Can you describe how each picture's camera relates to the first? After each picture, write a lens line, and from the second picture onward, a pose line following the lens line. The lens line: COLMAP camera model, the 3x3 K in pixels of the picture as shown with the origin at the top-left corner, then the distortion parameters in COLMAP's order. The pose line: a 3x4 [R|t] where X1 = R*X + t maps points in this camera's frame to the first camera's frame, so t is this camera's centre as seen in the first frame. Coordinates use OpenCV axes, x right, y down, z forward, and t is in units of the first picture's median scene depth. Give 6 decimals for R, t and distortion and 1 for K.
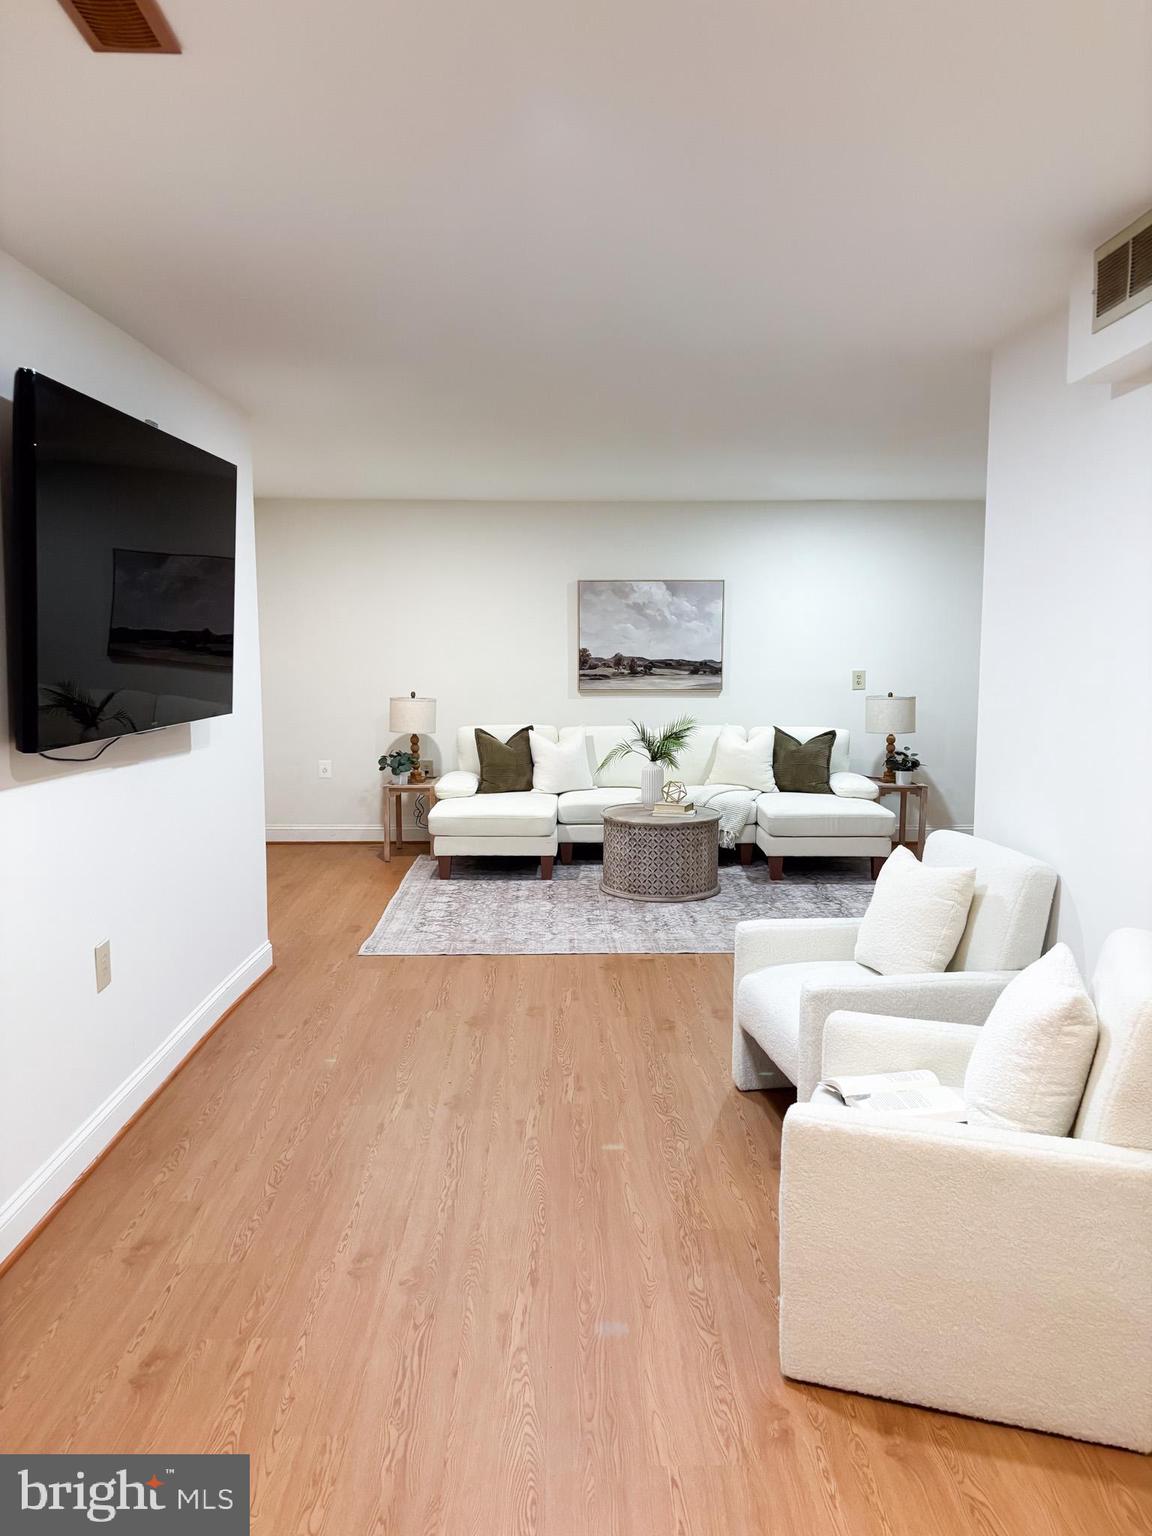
lens RADIAL K [[1157.1, 0, 549.6], [0, 1157.1, 784.0], [0, 0, 1]] dist [0.019311, -0.000070]
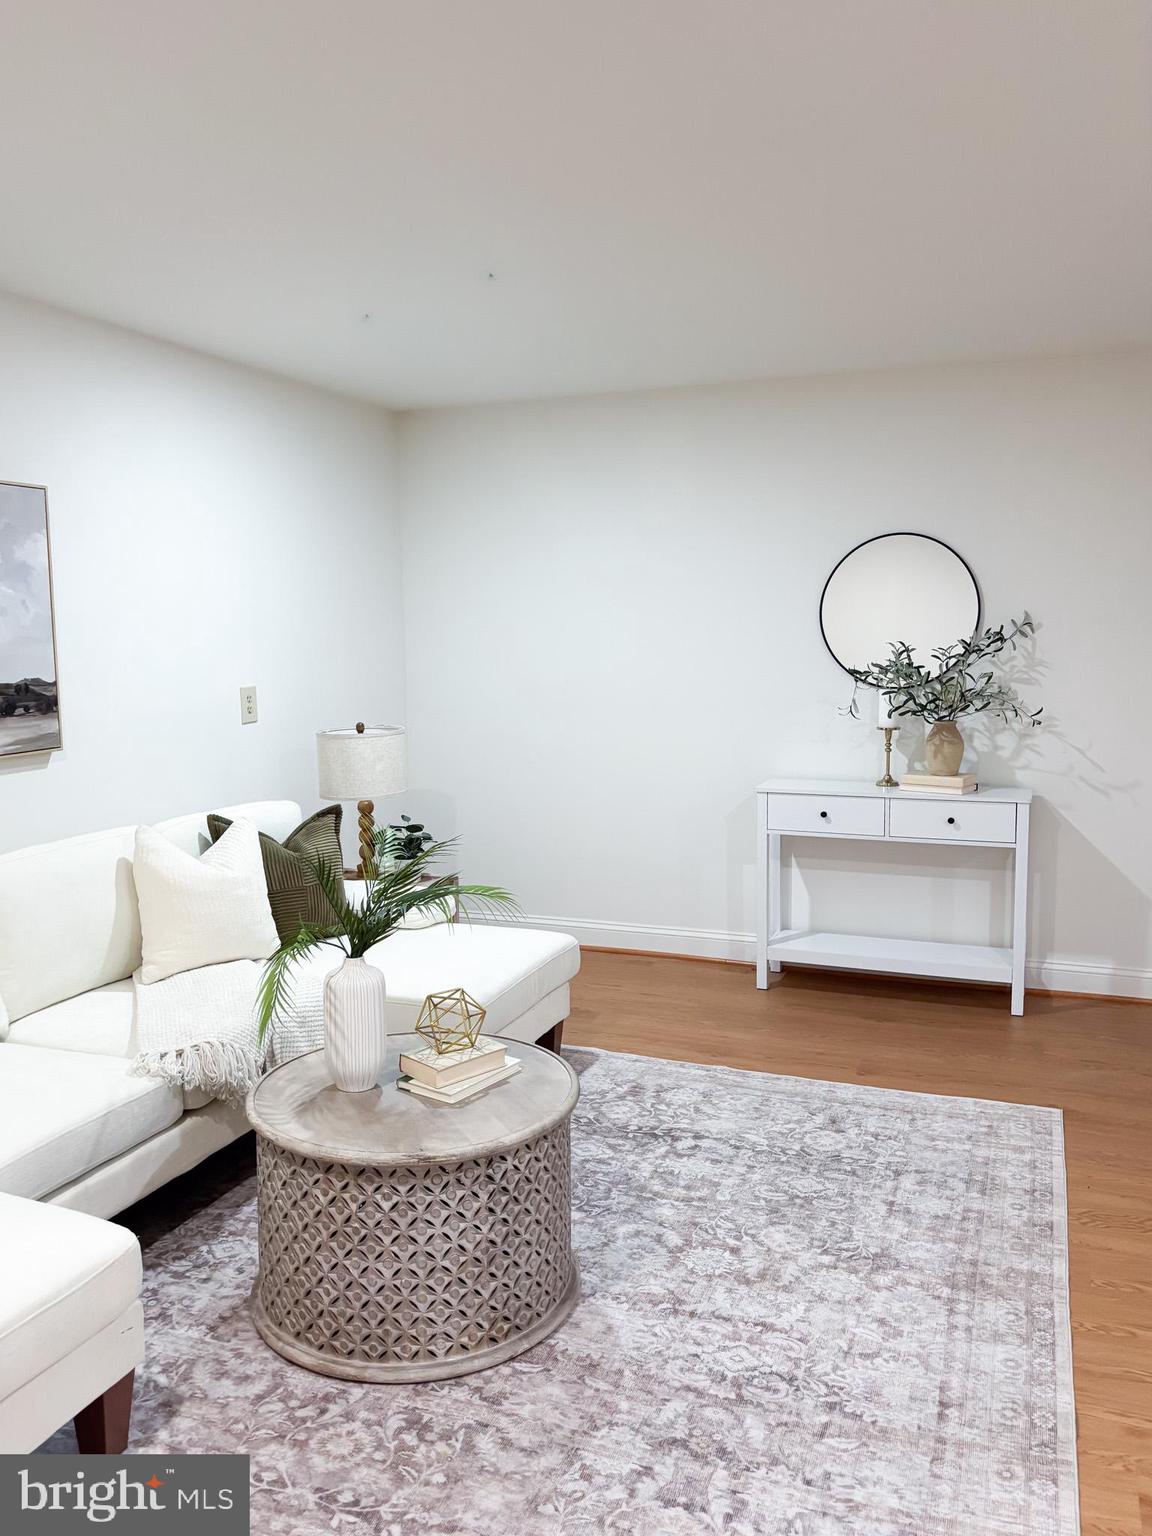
lens RADIAL K [[1206.3, 0, 604.3], [0, 1206.3, 739.7], [0, 0, 1]] dist [0.016906, -0.000147]
pose [[0.328865, -0.090965, 0.939986, -0.203381], [0.126737, 0.990597, 0.051522, -0.083634], [-0.935834, 0.102187, 0.337301, 0.678232]]
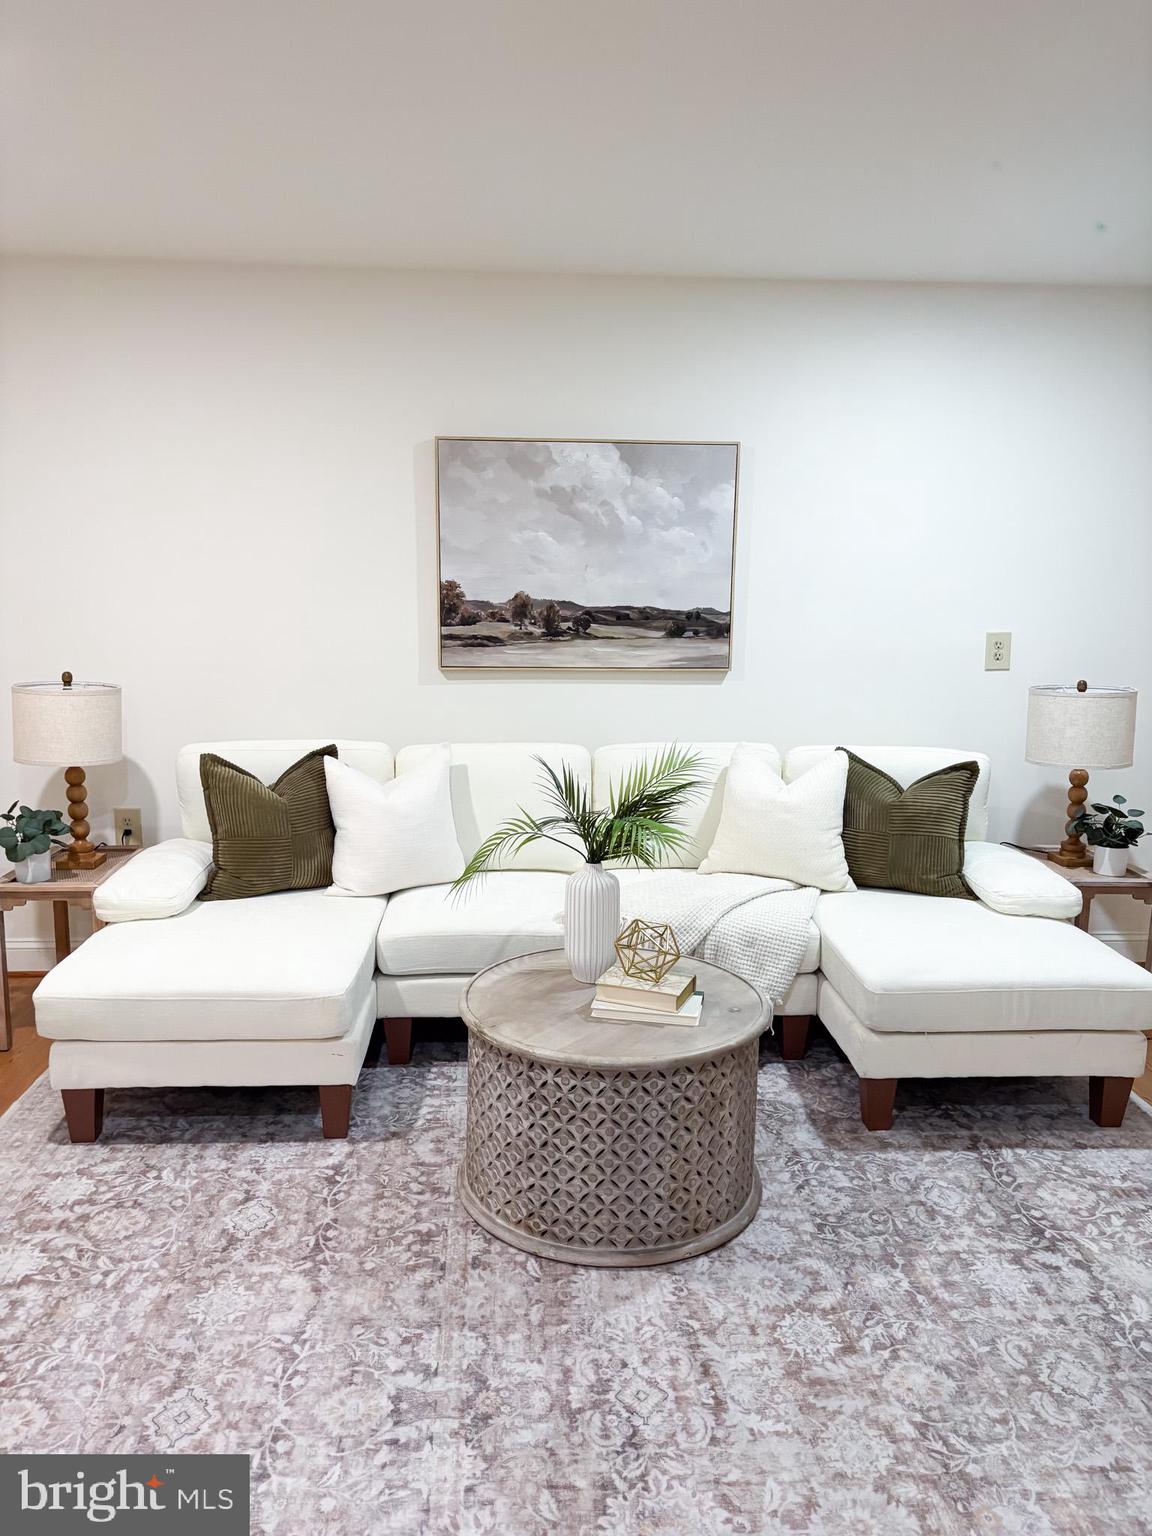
lens RADIAL K [[1175.2, 0, 576.0], [0, 1175.2, 768.0], [0, 0, 1]] dist [0.027670, -0.015022]
pose [[0.996803, 0.000934, 0.079898, 0.043752], [-0.003461, 0.999498, 0.031504, -0.055817], [-0.079828, -0.031679, 0.996305, 0.512460]]
